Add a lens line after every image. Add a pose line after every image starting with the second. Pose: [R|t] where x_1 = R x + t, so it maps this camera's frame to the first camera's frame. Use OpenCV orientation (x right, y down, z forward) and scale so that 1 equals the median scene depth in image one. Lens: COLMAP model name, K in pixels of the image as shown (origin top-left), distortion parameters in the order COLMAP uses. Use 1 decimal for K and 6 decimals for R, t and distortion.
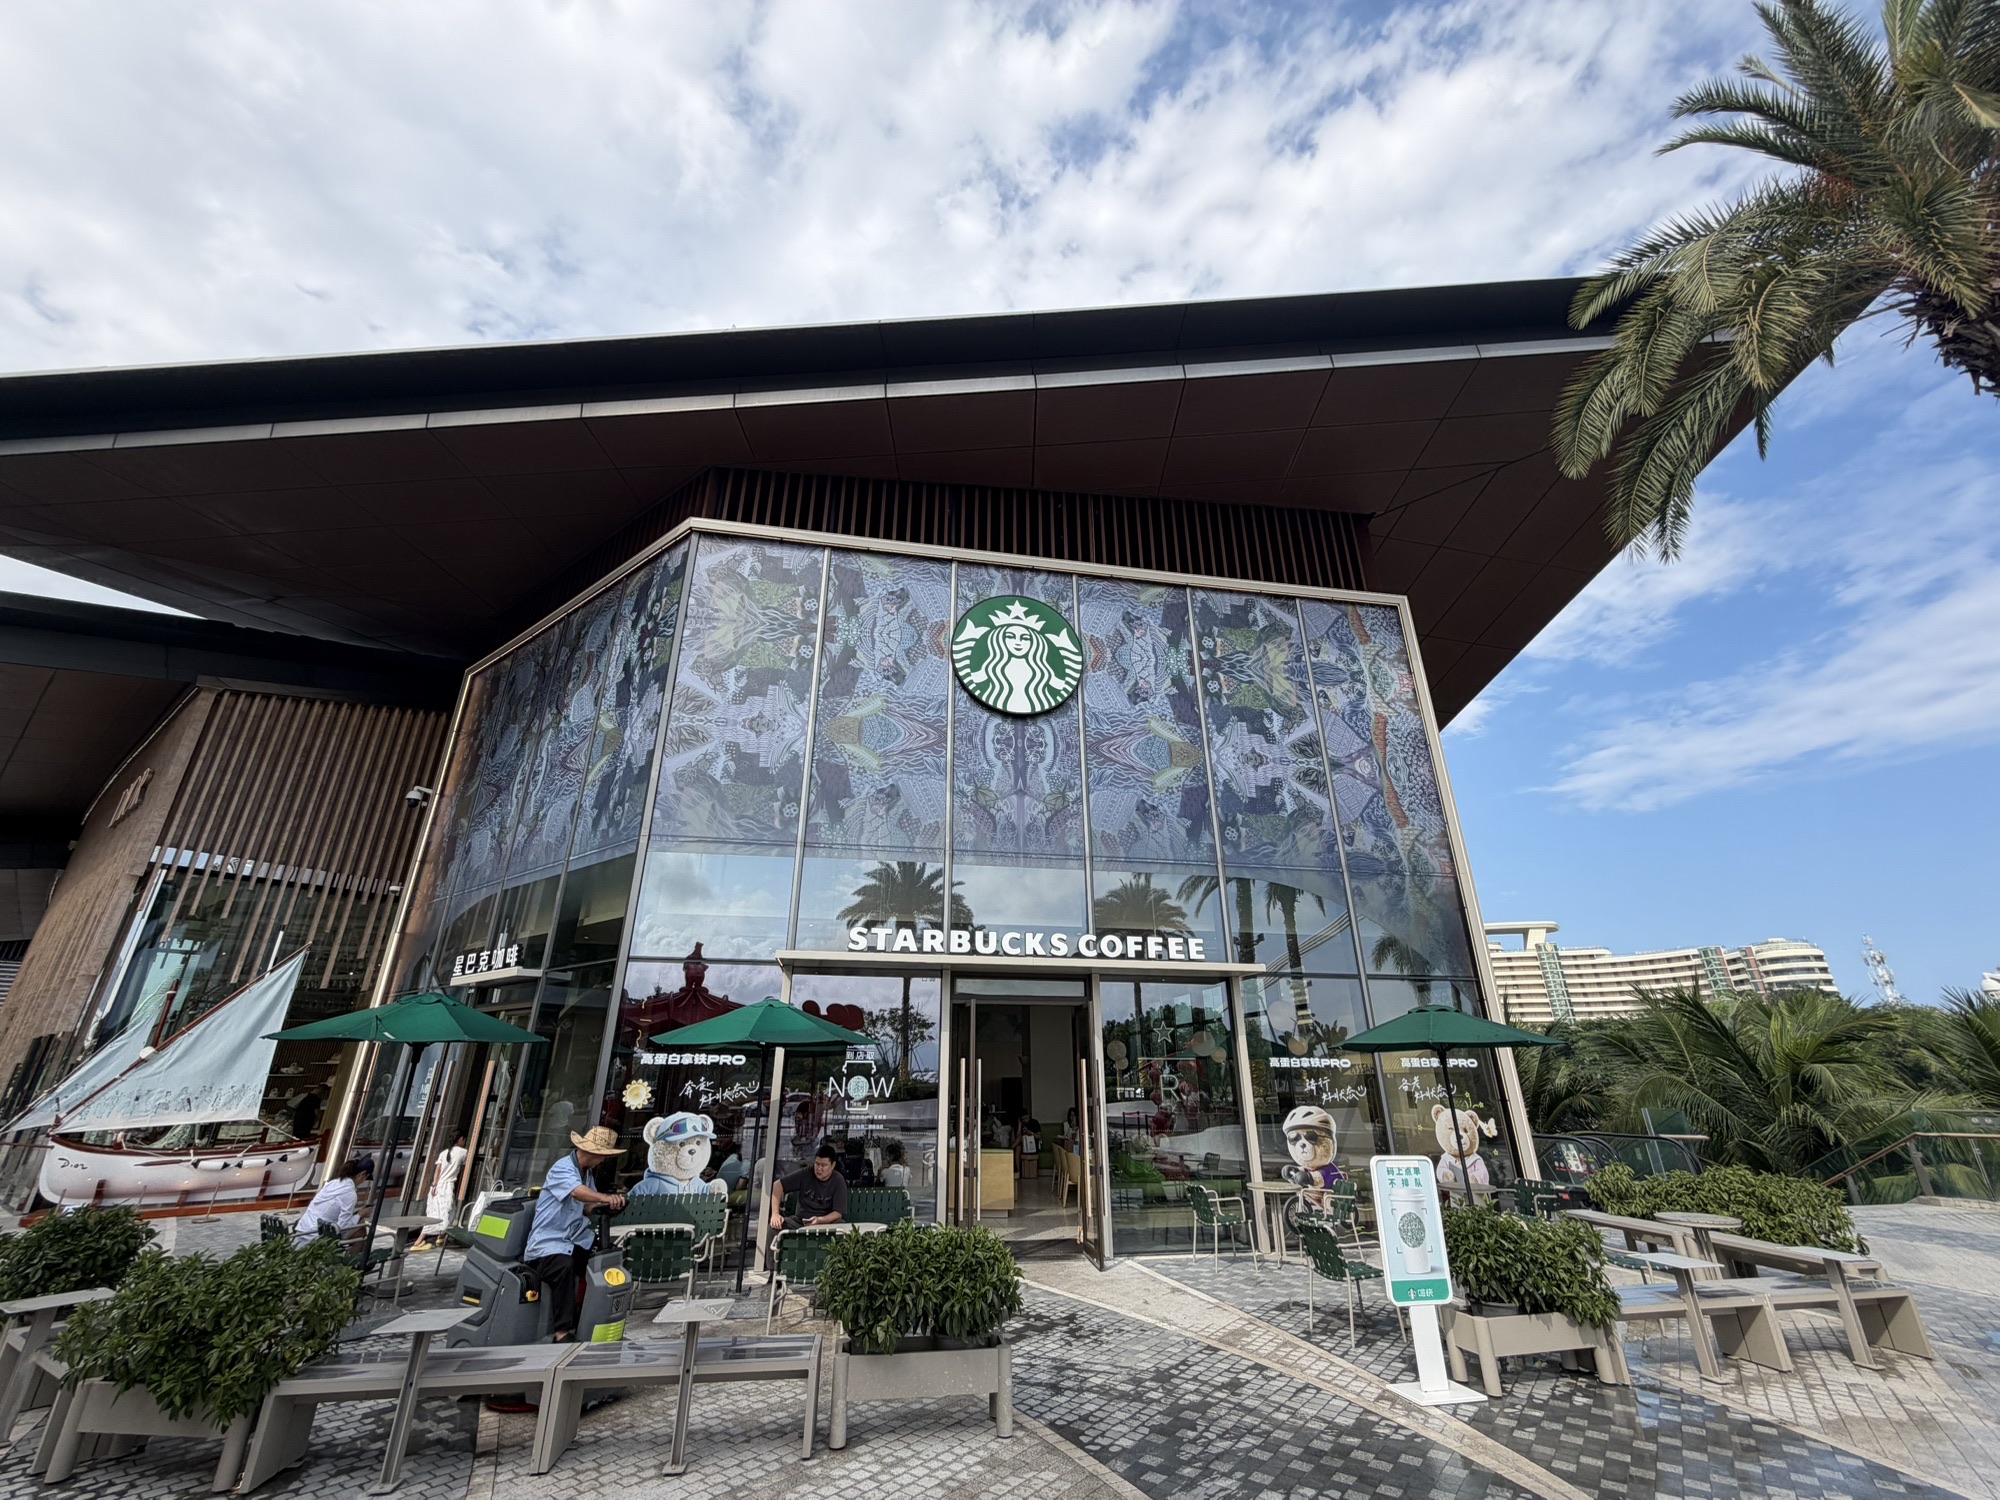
lens RADIAL K [[807.1, 0, 999.9], [0, 807.1, 757.1], [0, 0, 1]] dist [0.003451, -0.000236]
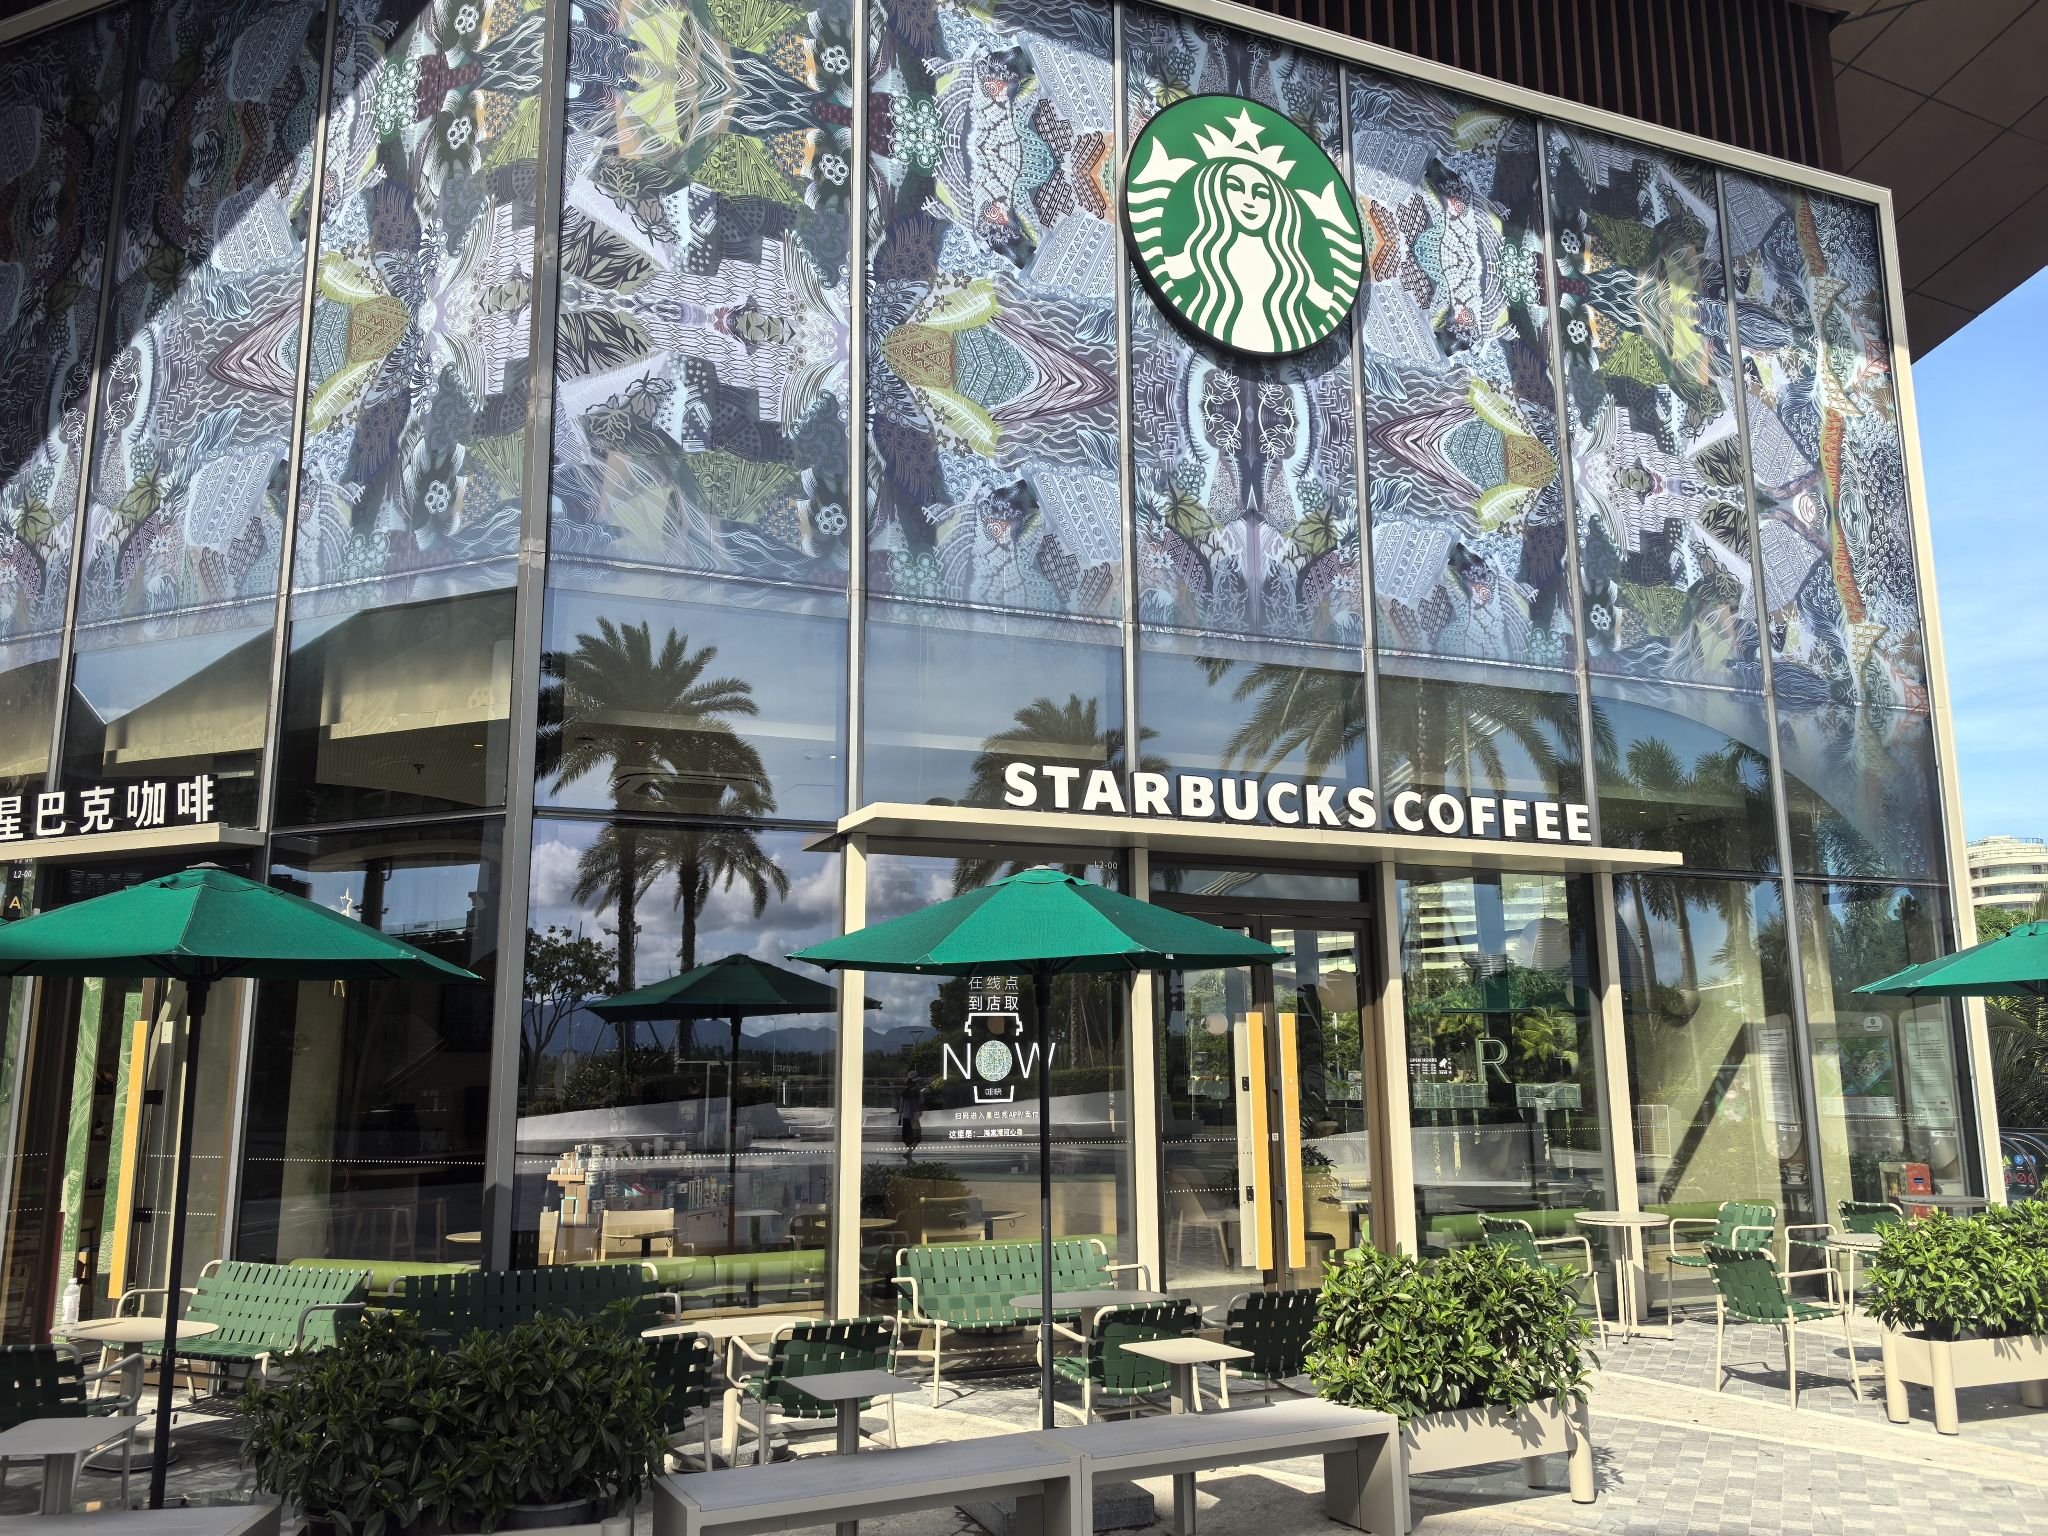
lens RADIAL K [[1603.7, 0, 1021.7], [0, 1603.7, 780.0], [0, 0, 1]] dist [0.058387, -0.060020]
pose [[0.971814, 0.031411, 0.233648, -0.337821], [-0.078159, 0.977960, 0.193612, 0.021954], [-0.222416, -0.206416, 0.952850, 0.033384]]
